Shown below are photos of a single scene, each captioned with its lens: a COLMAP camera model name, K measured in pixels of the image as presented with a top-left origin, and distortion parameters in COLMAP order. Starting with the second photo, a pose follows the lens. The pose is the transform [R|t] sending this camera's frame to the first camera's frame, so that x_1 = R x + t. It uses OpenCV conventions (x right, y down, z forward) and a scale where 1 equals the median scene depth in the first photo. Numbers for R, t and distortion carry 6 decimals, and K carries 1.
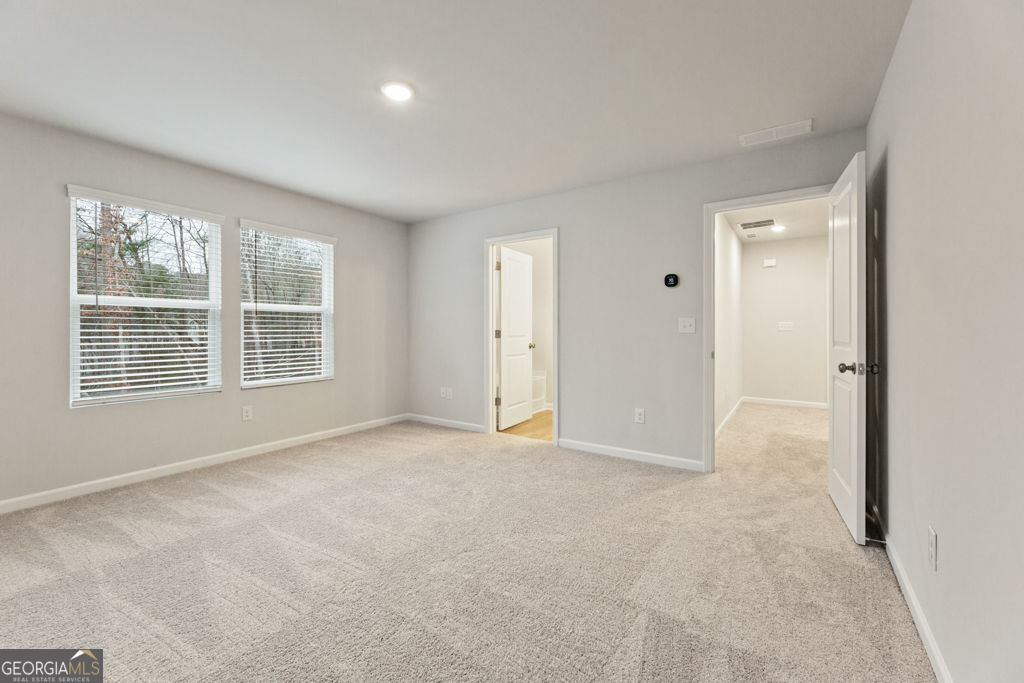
lens RADIAL K [[416.1, 0, 505.1], [0, 416.1, 327.3], [0, 0, 1]] dist [0.004589, 0.000052]
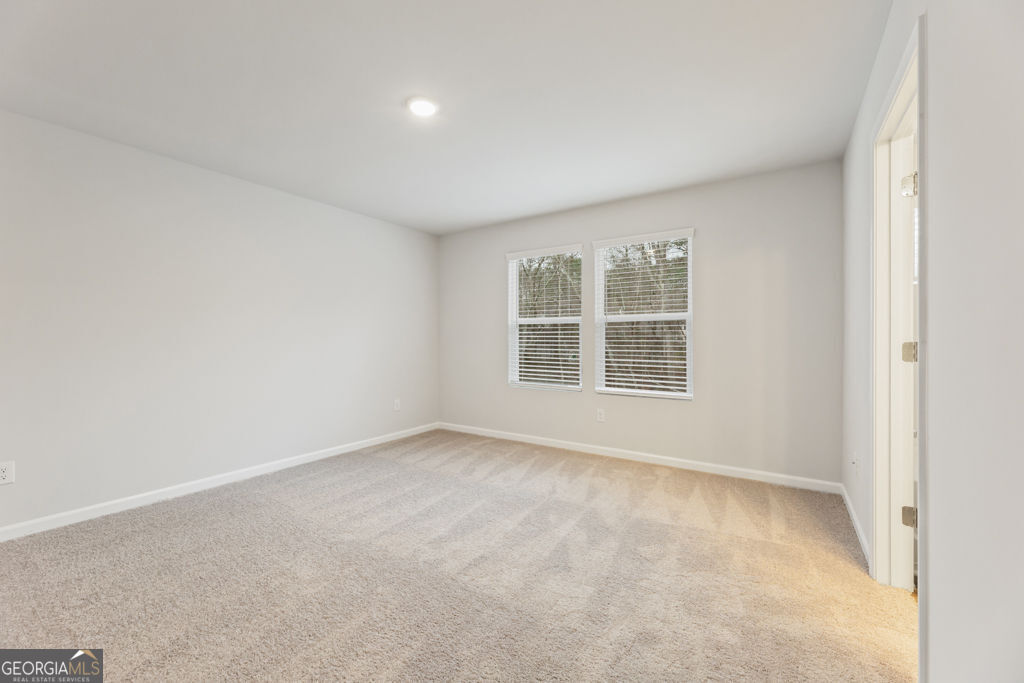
lens RADIAL K [[416.1, 0, 517.4], [0, 416.1, 335.7], [0, 0, 1]] dist [0.004589, 0.000052]
pose [[0.025228, -0.006540, -0.999660, 0.556938], [0.004092, 0.999971, -0.006439, 0.000543], [0.999673, -0.003929, 0.025254, 0.871666]]
